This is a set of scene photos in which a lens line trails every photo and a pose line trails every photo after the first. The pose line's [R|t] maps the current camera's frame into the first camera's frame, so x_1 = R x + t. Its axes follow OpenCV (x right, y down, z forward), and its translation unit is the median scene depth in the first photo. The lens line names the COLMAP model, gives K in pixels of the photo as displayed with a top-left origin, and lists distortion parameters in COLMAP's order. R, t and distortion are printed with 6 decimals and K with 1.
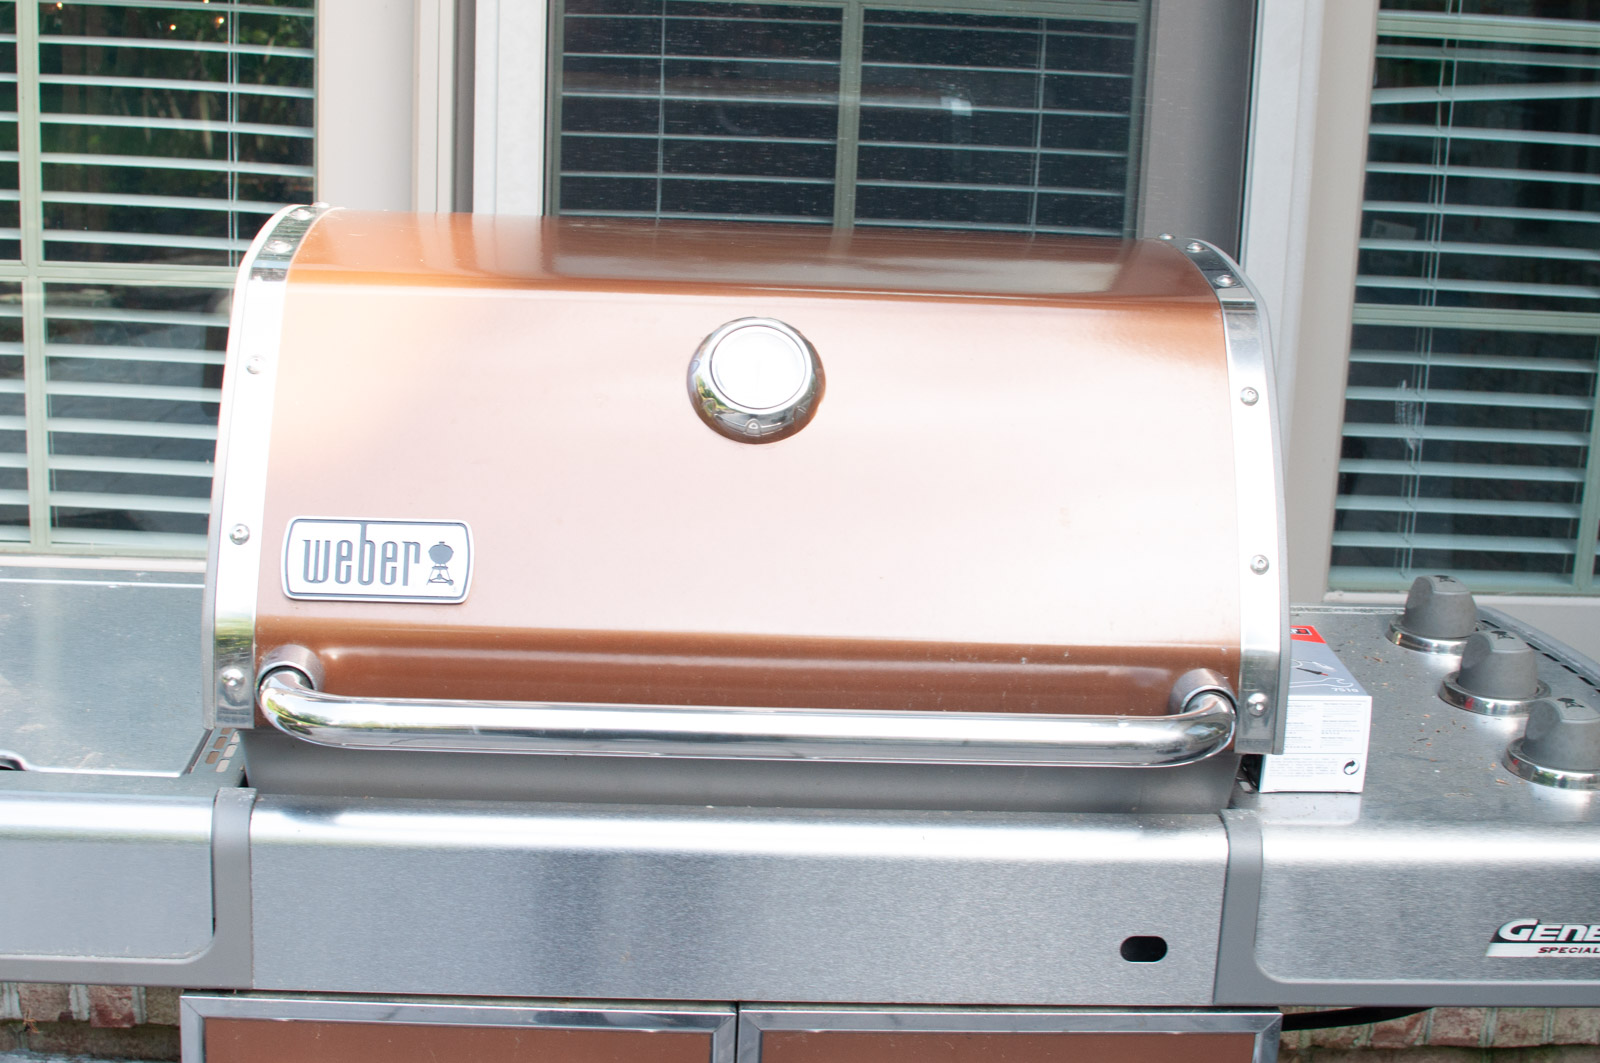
lens RADIAL K [[2499.2, 0, 800.0], [0, 2499.2, 531.5], [0, 0, 1]] dist [-0.165527, 0.066595]
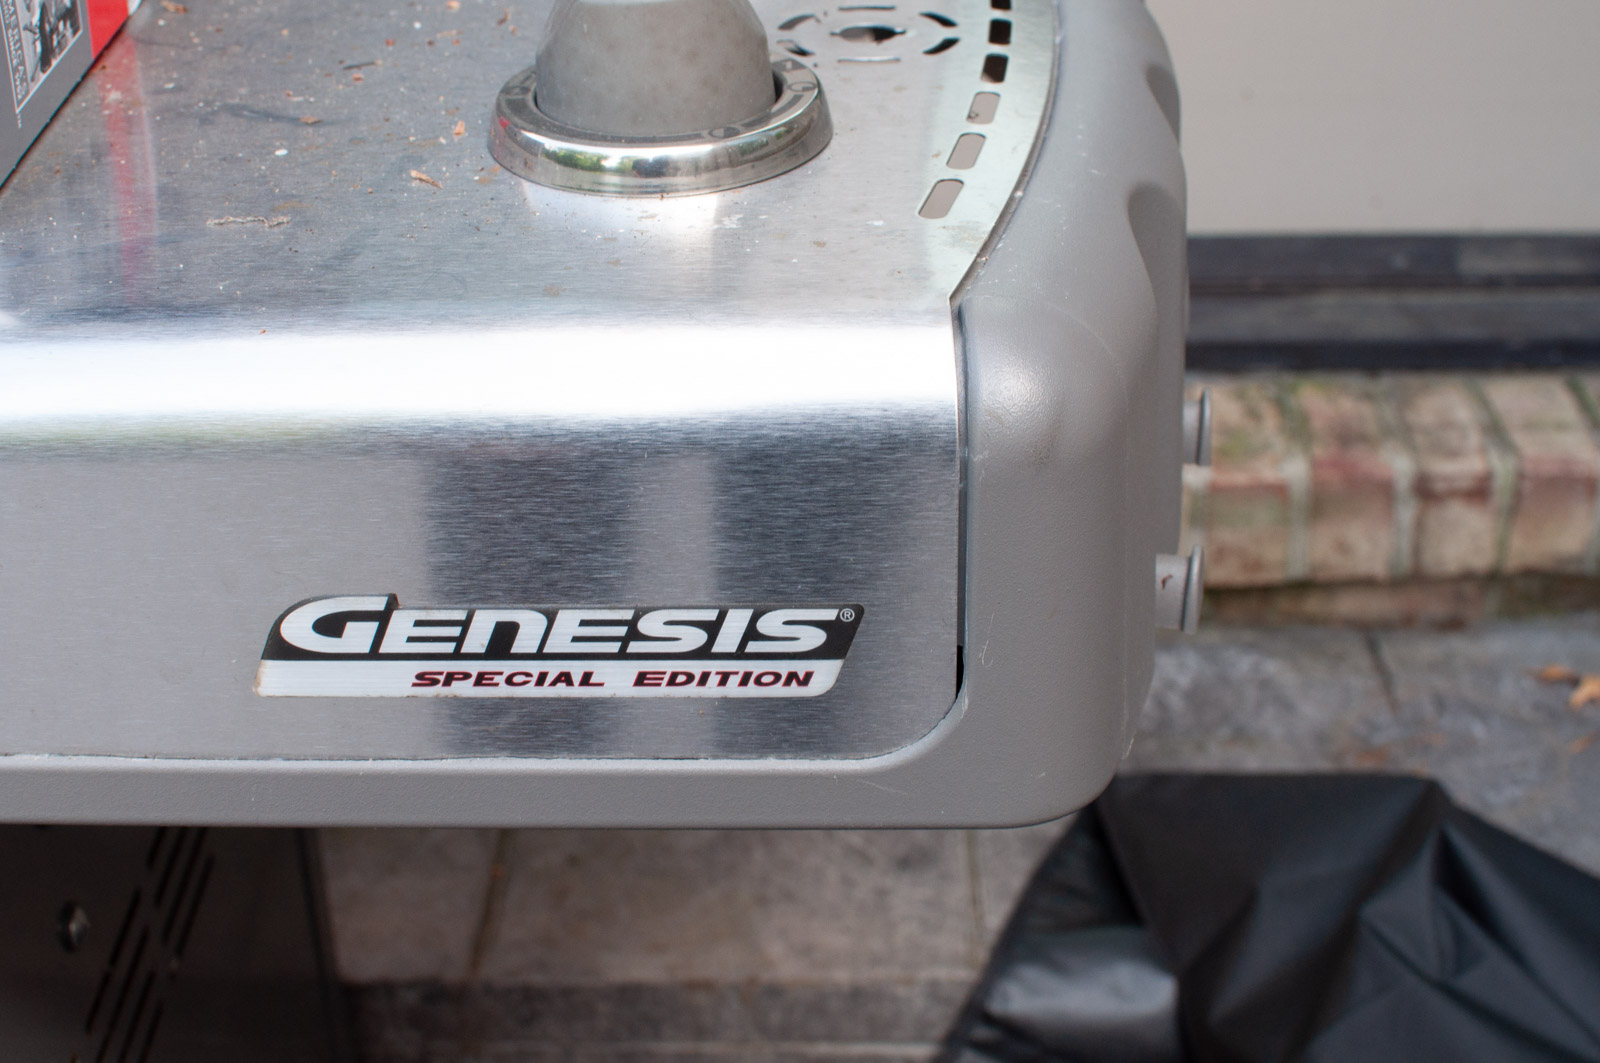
lens RADIAL K [[2499.2, 0, 800.0], [0, 2499.2, 531.5], [0, 0, 1]] dist [-0.165527, 0.066595]
pose [[0.997068, -0.015653, -0.074900, 0.381853], [0.034267, 0.966551, 0.254174, 0.064977], [0.068416, -0.255996, 0.964254, 0.676531]]
